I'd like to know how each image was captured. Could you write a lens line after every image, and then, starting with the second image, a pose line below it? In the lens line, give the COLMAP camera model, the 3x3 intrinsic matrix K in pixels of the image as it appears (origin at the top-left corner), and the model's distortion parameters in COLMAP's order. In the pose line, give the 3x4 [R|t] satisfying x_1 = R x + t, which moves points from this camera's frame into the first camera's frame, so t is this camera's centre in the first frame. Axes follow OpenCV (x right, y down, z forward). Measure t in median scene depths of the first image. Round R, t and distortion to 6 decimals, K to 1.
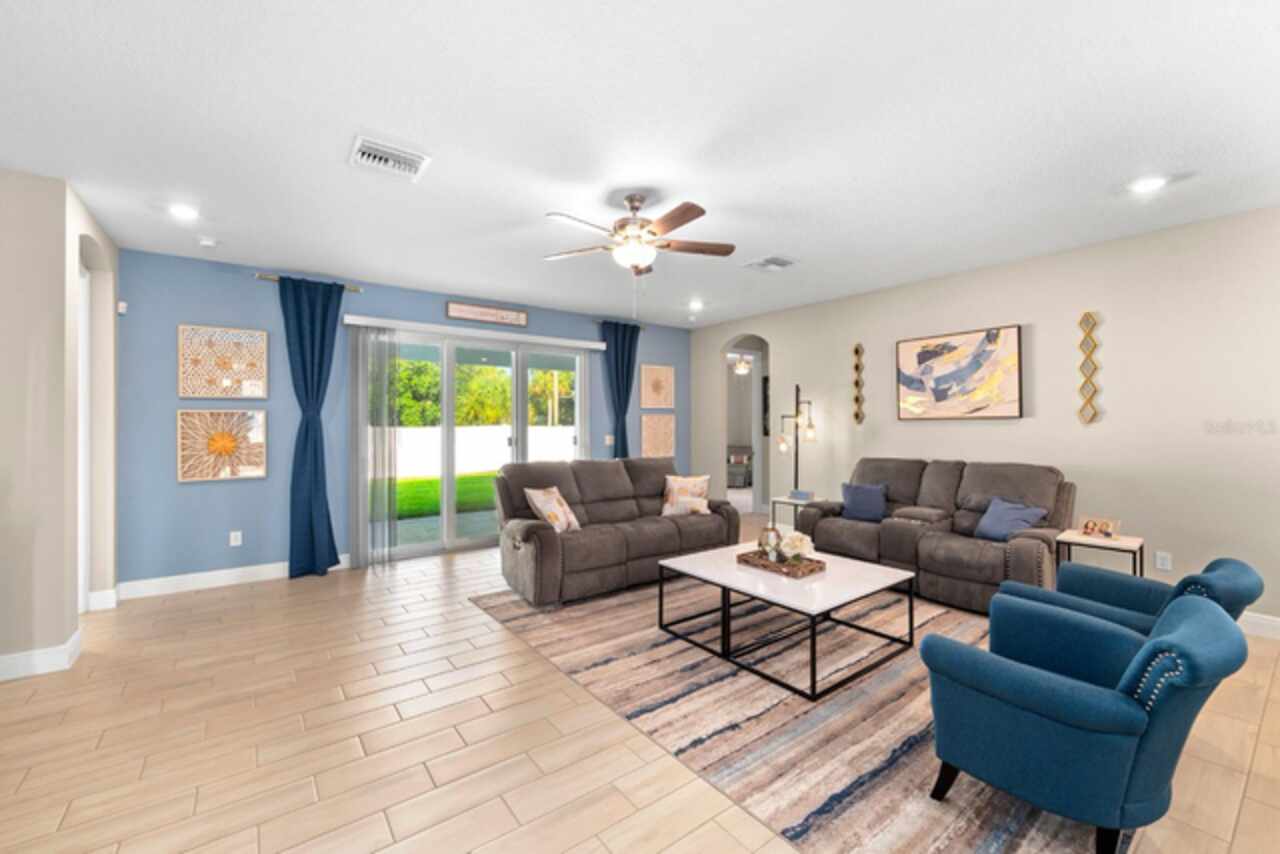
lens RADIAL K [[517.1, 0, 637.9], [0, 517.1, 428.7], [0, 0, 1]] dist [-0.000449, -0.000018]
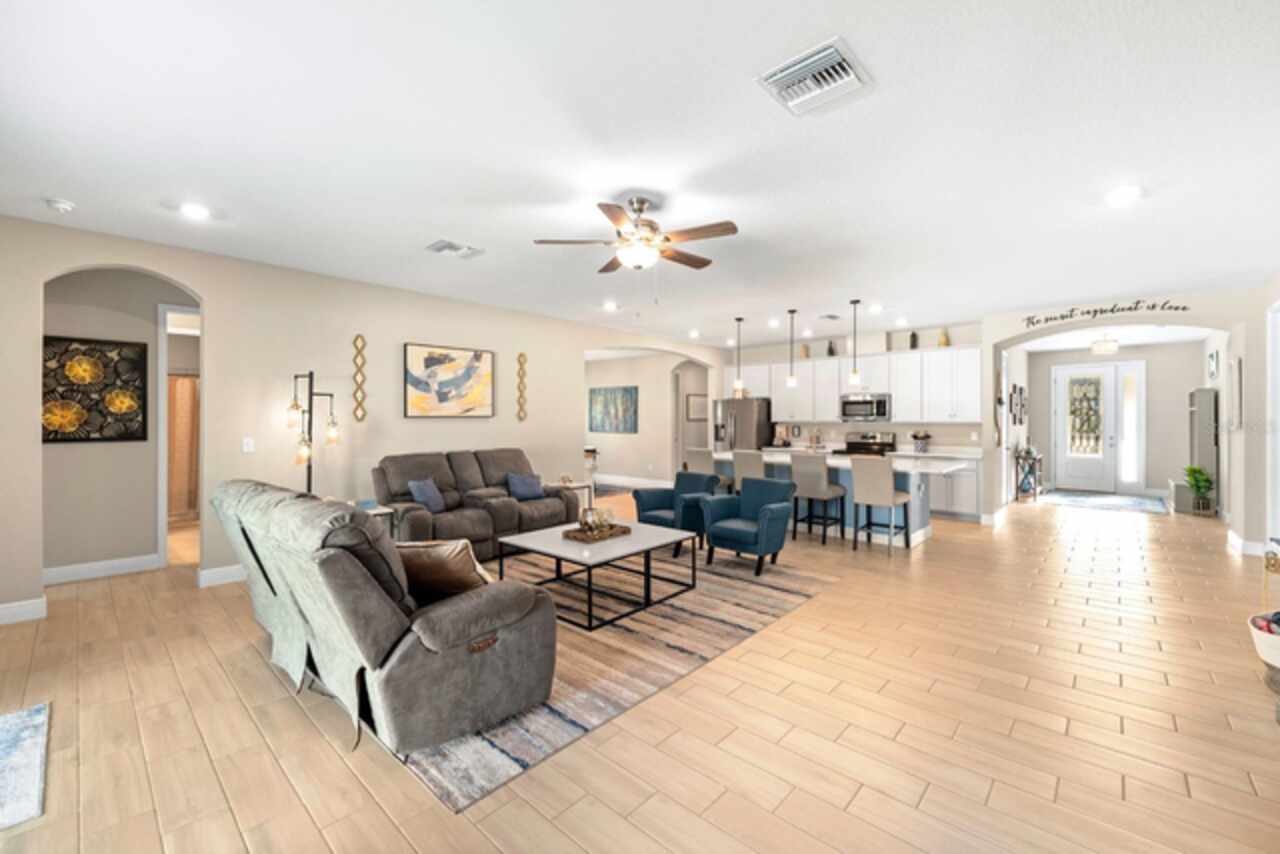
lens RADIAL K [[517.1, 0, 637.1], [0, 517.1, 419.5], [0, 0, 1]] dist [-0.000449, -0.000018]
pose [[-0.179199, 0.008264, 0.983778, -0.743961], [0.010576, 0.999923, -0.006473, -0.000819], [-0.983756, 0.009244, -0.179273, 0.871402]]
